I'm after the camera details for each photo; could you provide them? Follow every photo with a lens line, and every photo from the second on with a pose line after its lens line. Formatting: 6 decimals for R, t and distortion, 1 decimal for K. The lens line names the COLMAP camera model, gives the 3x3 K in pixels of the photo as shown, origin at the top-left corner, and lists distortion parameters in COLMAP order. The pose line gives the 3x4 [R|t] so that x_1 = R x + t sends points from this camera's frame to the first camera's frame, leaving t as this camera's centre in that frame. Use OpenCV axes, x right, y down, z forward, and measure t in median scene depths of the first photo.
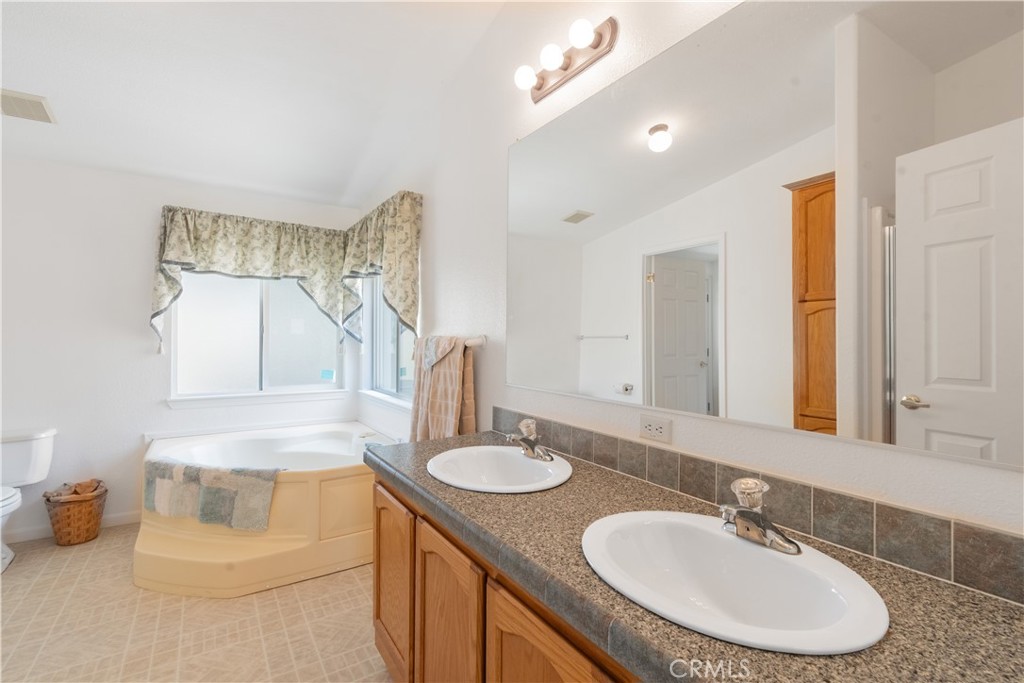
lens RADIAL K [[463.9, 0, 511.1], [0, 463.9, 337.3], [0, 0, 1]] dist [0.003266, -0.002725]
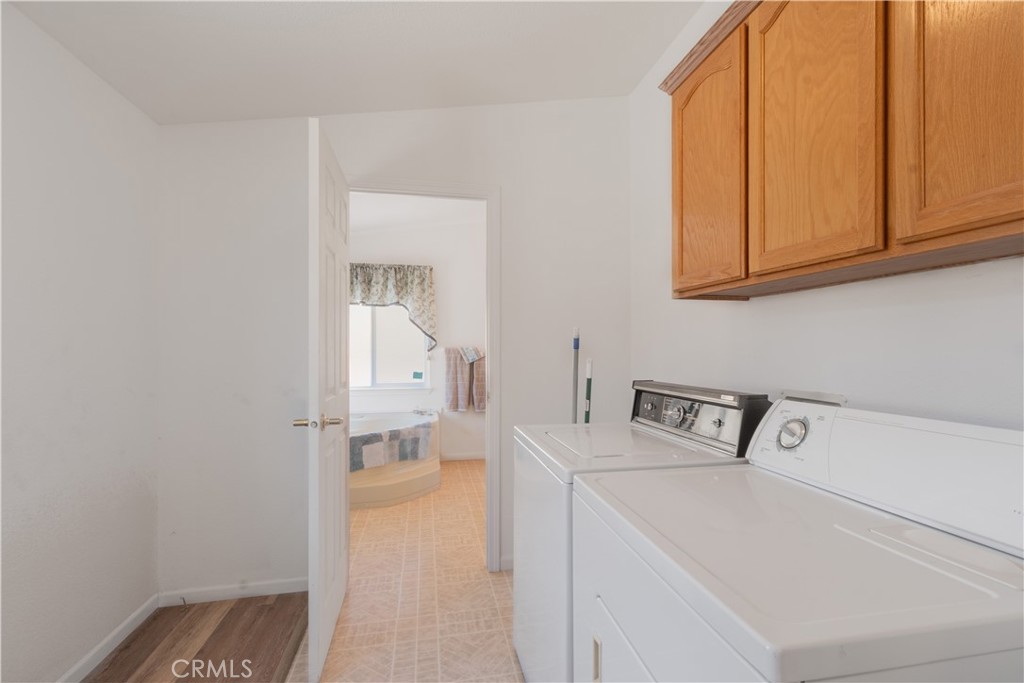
lens RADIAL K [[463.9, 0, 507.9], [0, 463.9, 344.7], [0, 0, 1]] dist [0.003266, -0.002725]
pose [[0.383097, -0.003197, 0.923703, -1.878094], [-0.005469, 0.999969, 0.005729, -0.024086], [-0.923692, -0.007246, 0.383067, 0.024208]]
